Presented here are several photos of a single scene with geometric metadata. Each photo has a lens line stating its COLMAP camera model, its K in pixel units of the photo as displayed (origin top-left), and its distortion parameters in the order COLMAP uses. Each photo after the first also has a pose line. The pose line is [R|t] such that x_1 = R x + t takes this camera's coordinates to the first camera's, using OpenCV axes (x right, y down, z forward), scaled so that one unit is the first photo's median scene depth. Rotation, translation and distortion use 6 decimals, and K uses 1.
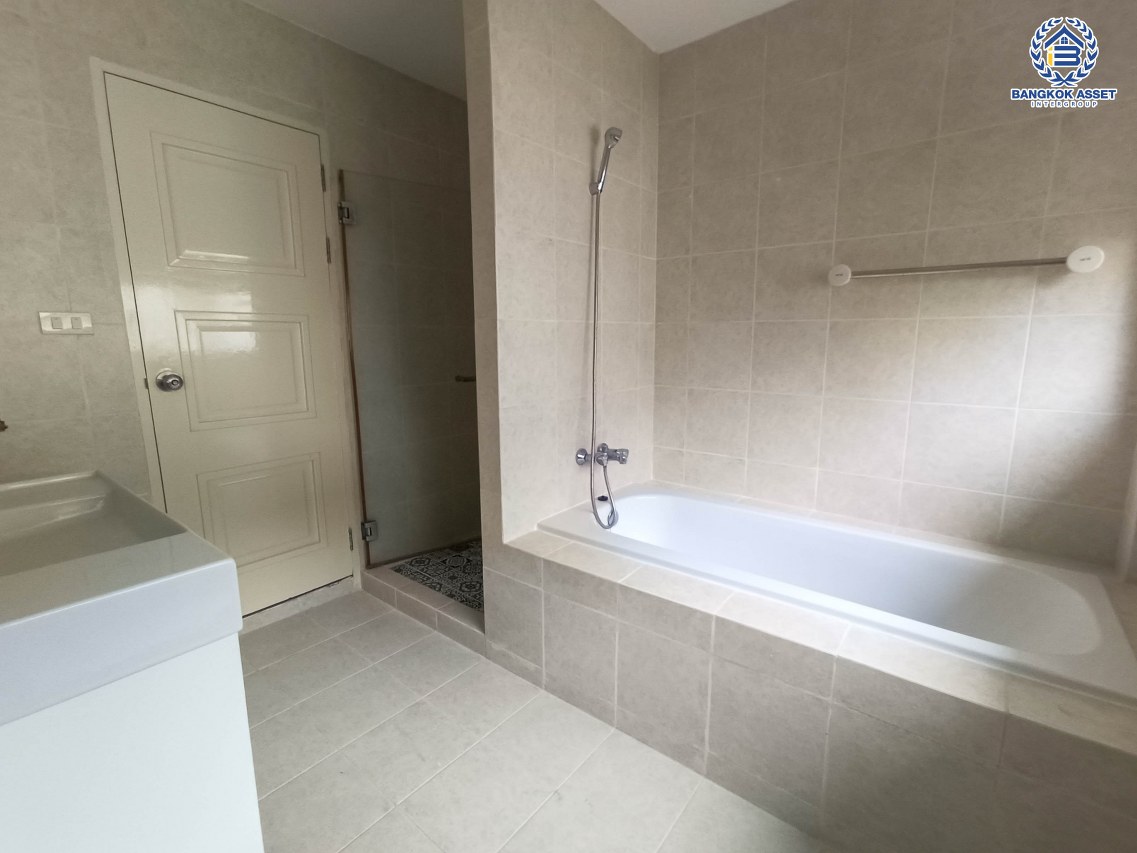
lens RADIAL K [[529.9, 0, 564.4], [0, 529.9, 426.8], [0, 0, 1]] dist [-0.080718, 0.067358]
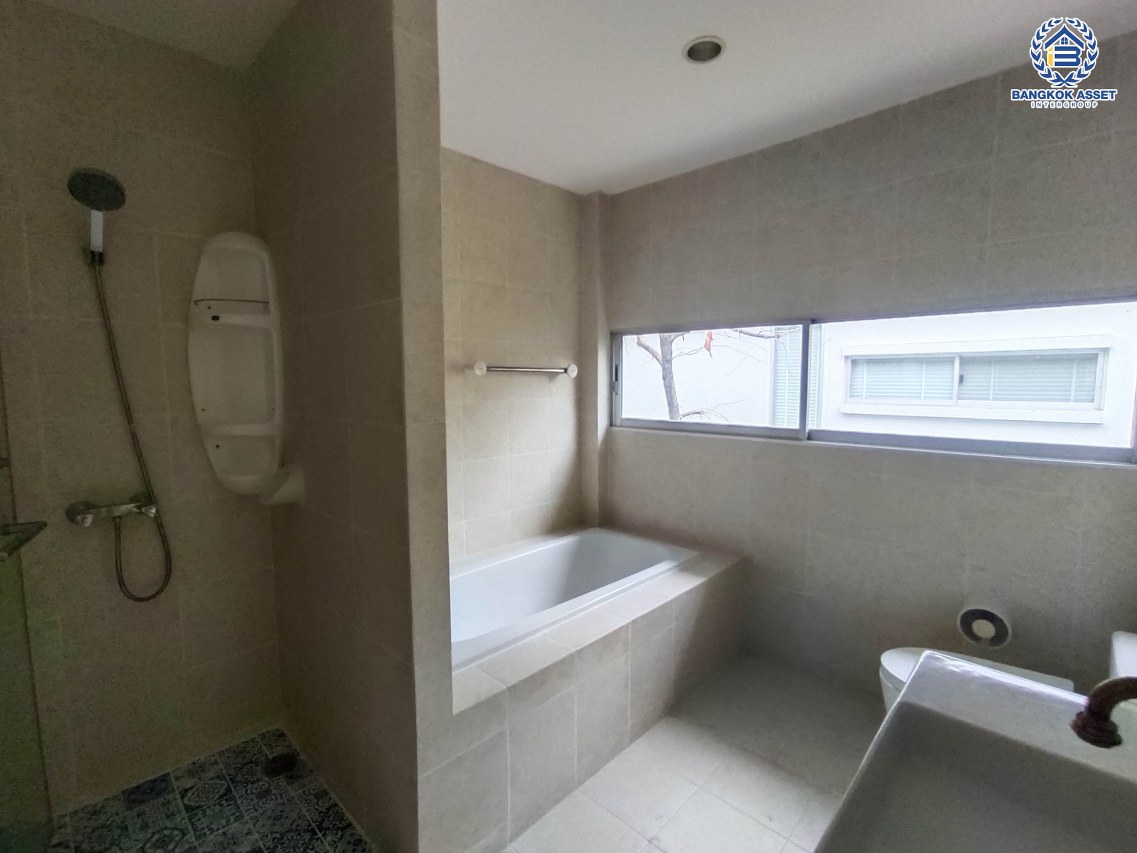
lens RADIAL K [[529.9, 0, 564.4], [0, 529.9, 426.8], [0, 0, 1]] dist [-0.080718, 0.067358]
pose [[0.089937, -0.079998, 0.992729, -0.885000], [0.175594, 0.982428, 0.063260, -0.221171], [-0.980346, 0.168628, 0.102403, 0.773091]]
